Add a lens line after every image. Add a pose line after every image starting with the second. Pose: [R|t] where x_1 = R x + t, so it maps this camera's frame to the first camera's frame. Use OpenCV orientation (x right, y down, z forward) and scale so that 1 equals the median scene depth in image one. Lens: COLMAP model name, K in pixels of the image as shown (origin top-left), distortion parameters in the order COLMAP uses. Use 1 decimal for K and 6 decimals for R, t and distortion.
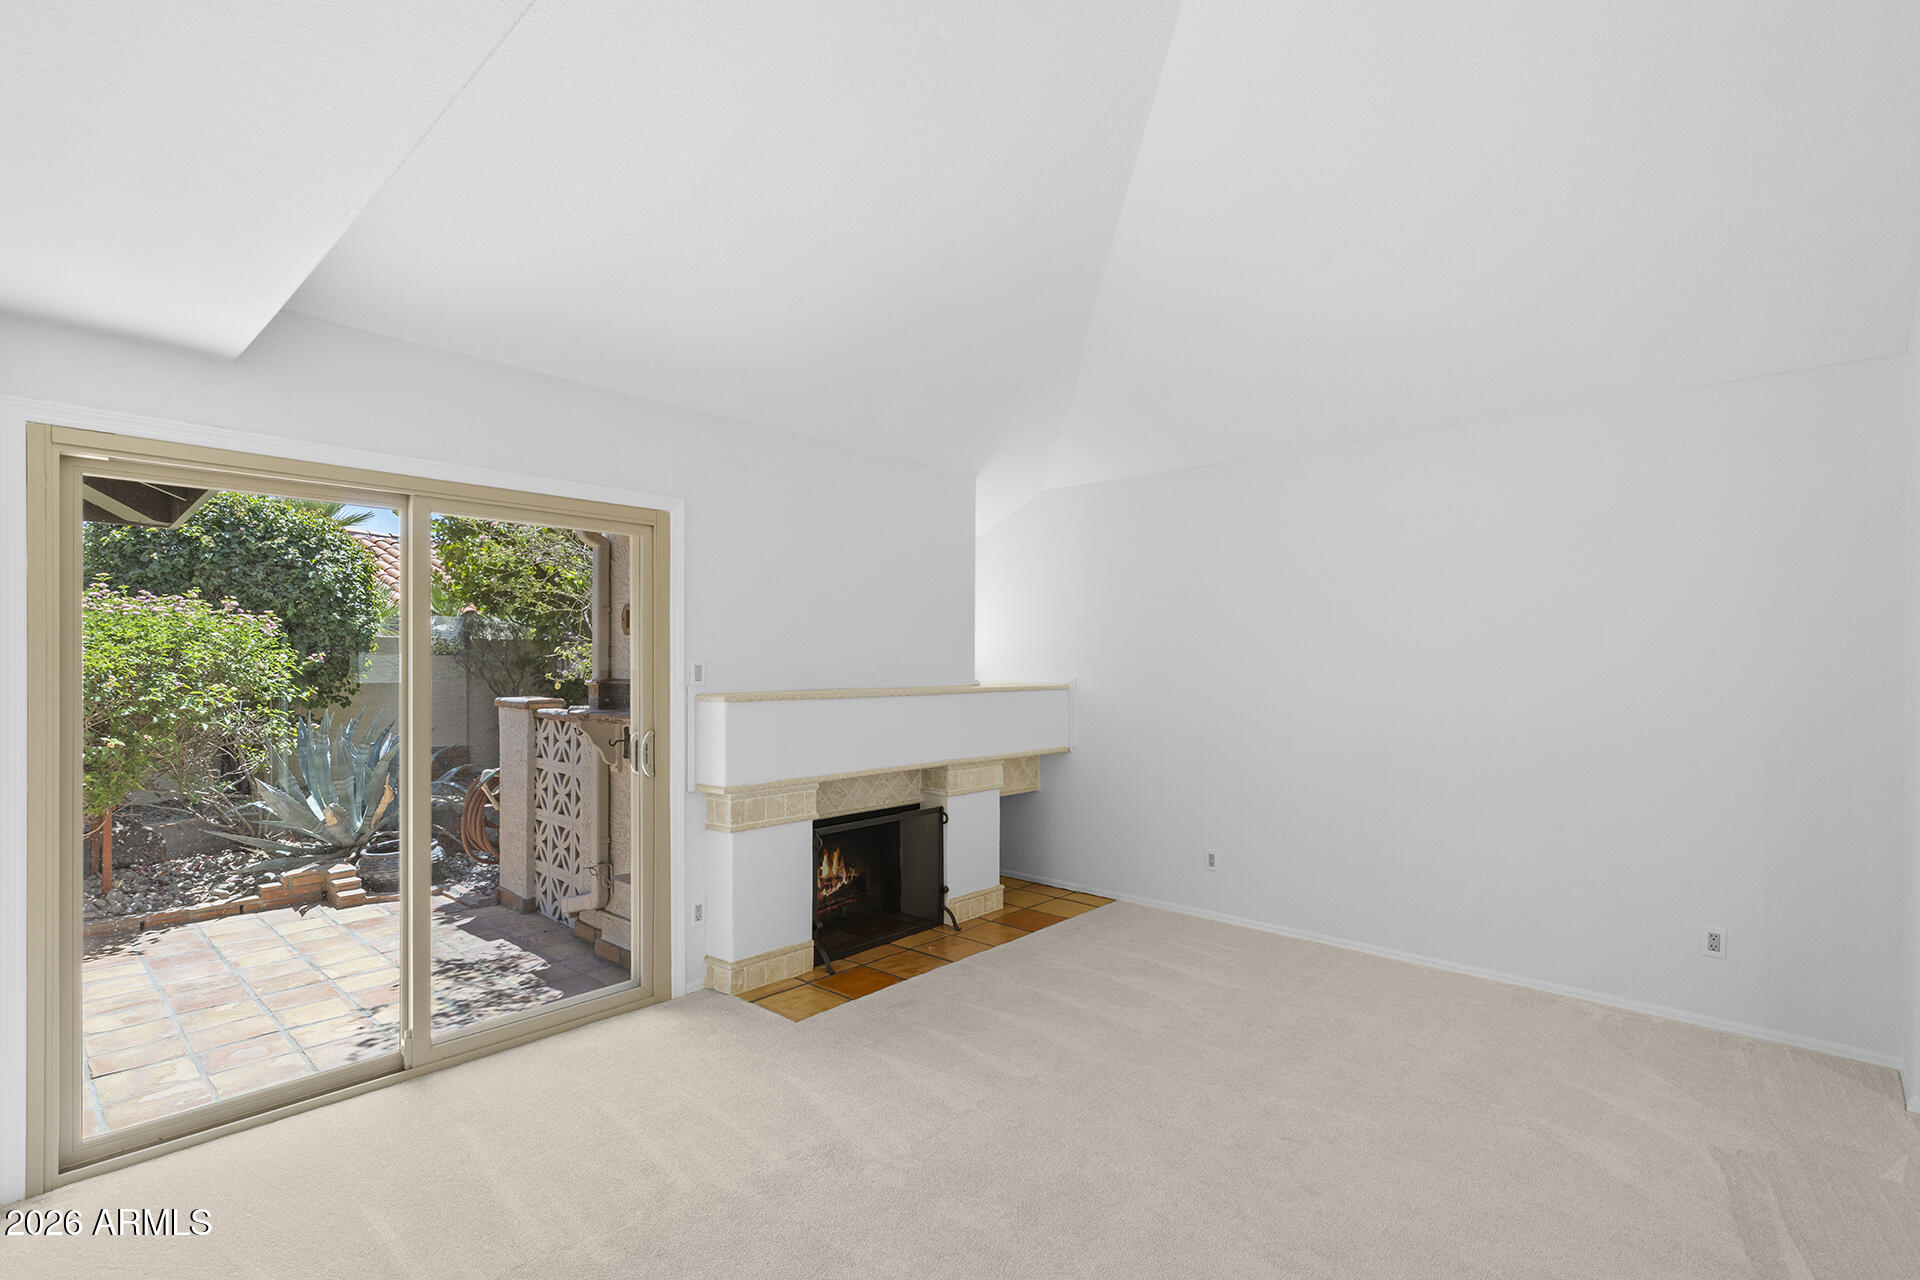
lens RADIAL K [[862.7, 0, 953.8], [0, 862.7, 654.6], [0, 0, 1]] dist [0.013445, -0.002740]
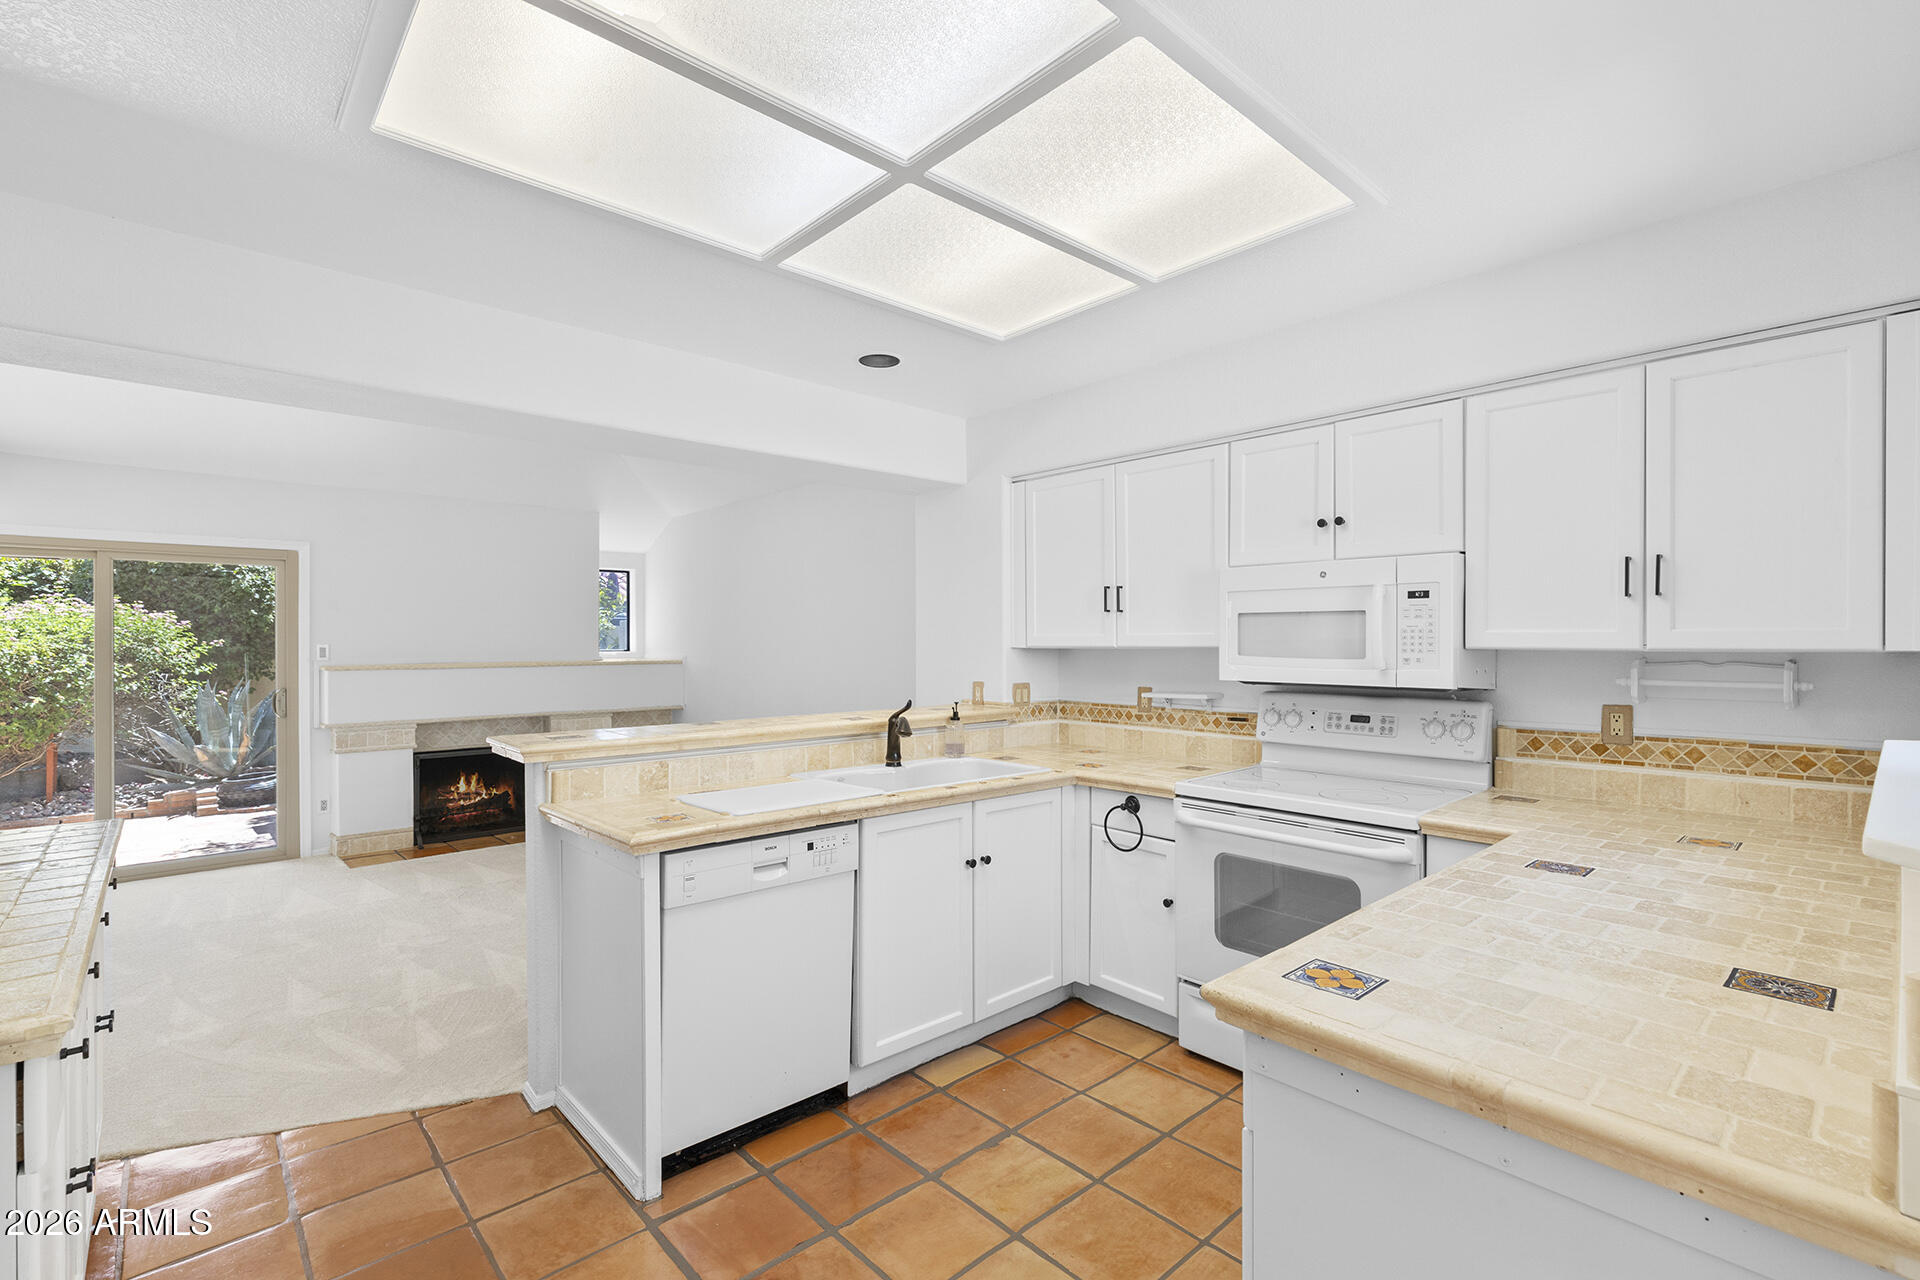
lens RADIAL K [[862.7, 0, 958.7], [0, 862.7, 640.8], [0, 0, 1]] dist [0.013445, -0.002740]
pose [[0.994862, -0.005568, -0.101089, 0.775091], [0.006169, 0.999965, 0.005635, -0.001580], [0.101054, -0.006229, 0.994861, -0.346175]]
